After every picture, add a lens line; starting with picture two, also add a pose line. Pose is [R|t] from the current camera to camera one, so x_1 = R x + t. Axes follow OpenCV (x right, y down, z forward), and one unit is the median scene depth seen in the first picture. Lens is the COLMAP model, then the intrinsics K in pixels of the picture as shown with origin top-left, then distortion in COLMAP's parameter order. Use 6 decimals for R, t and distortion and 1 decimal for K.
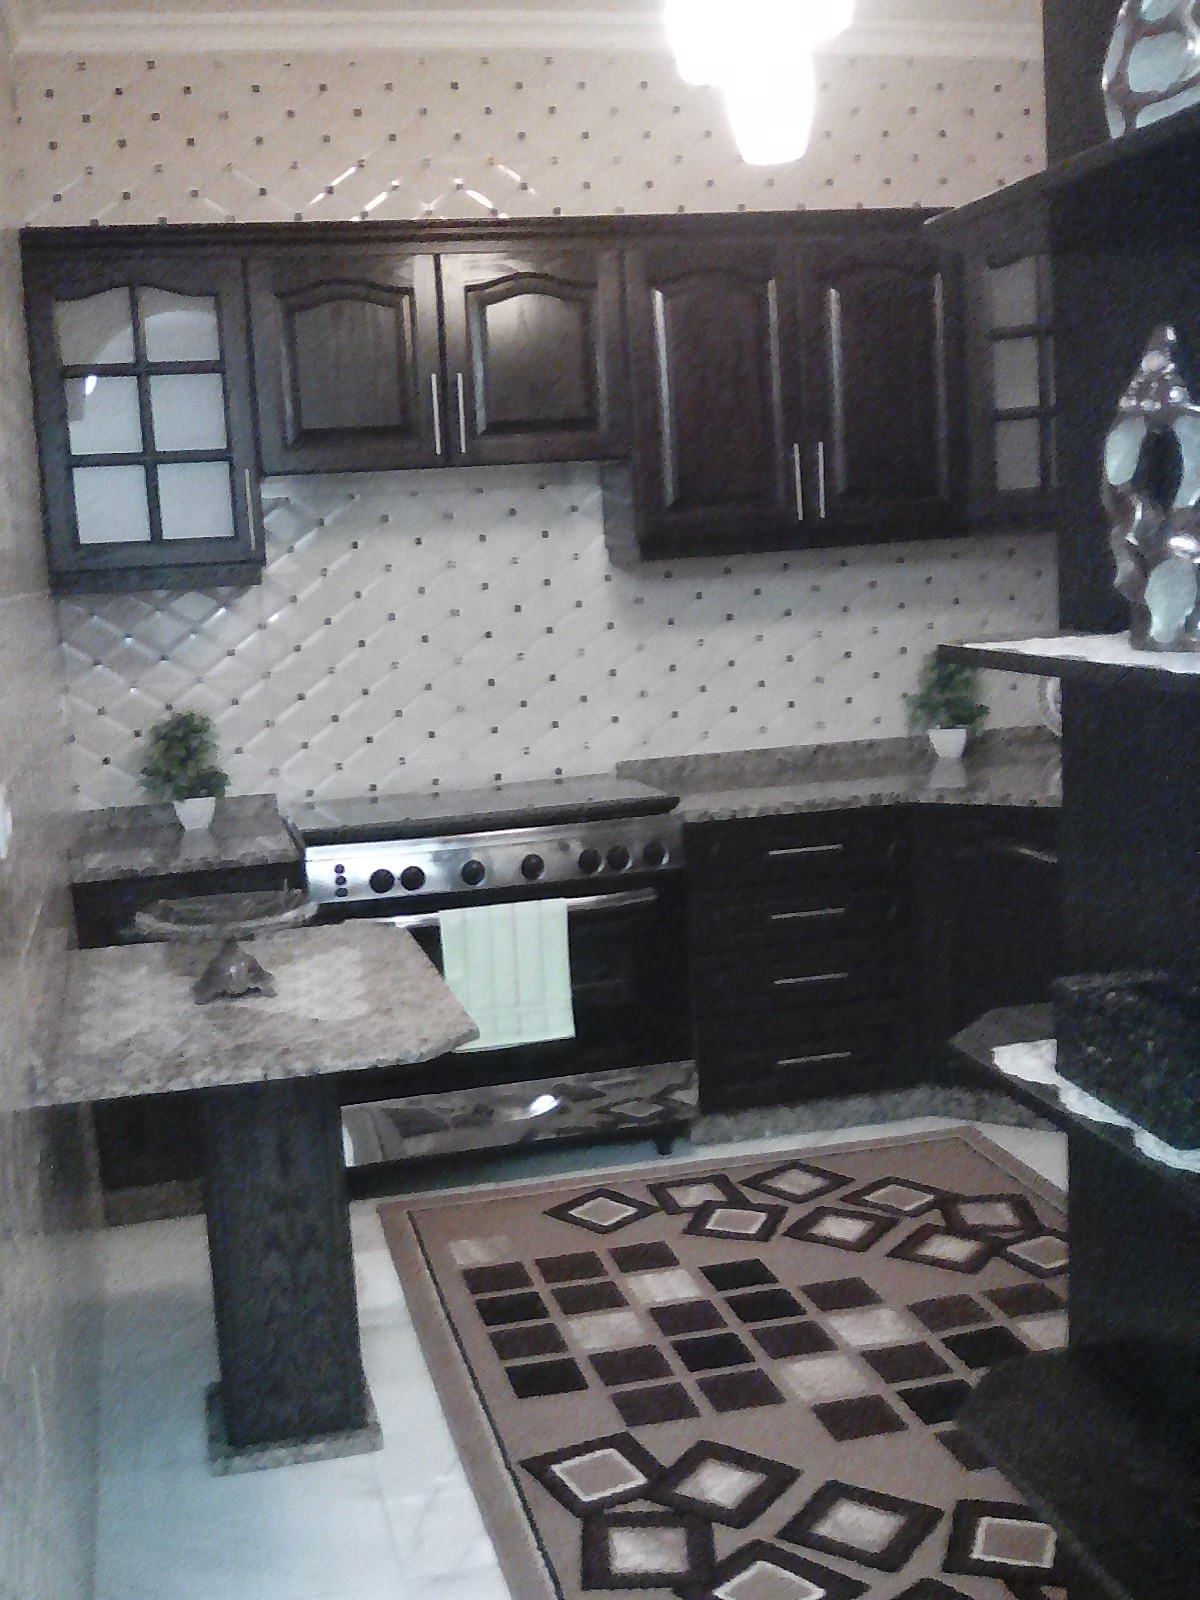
lens RADIAL K [[1805.0, 0, 538.3], [0, 1805.0, 799.6], [0, 0, 1]] dist [0.024664, -0.248918]
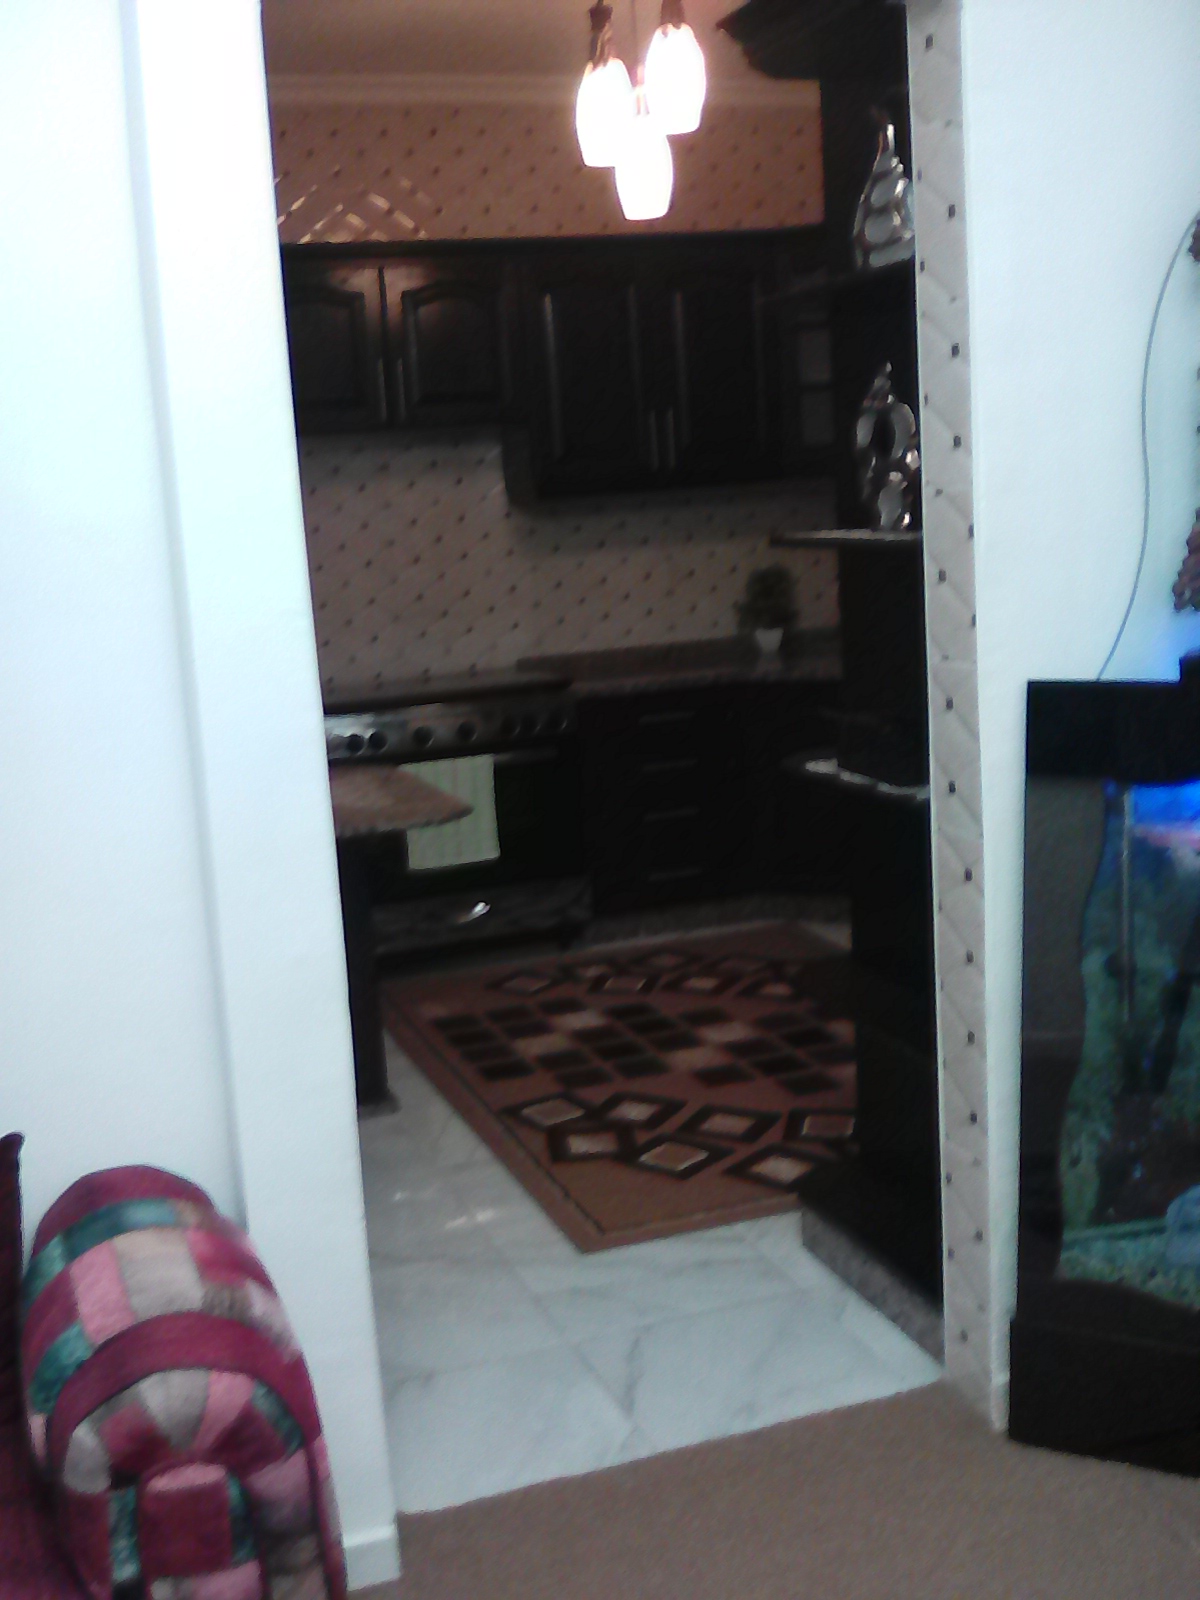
lens RADIAL K [[1805.0, 0, 538.3], [0, 1805.0, 799.6], [0, 0, 1]] dist [0.024664, -0.248918]
pose [[0.994789, -0.025435, 0.098731, -0.086835], [0.022884, 0.999377, 0.026887, 0.055496], [-0.099354, -0.024488, 0.994751, -0.348956]]
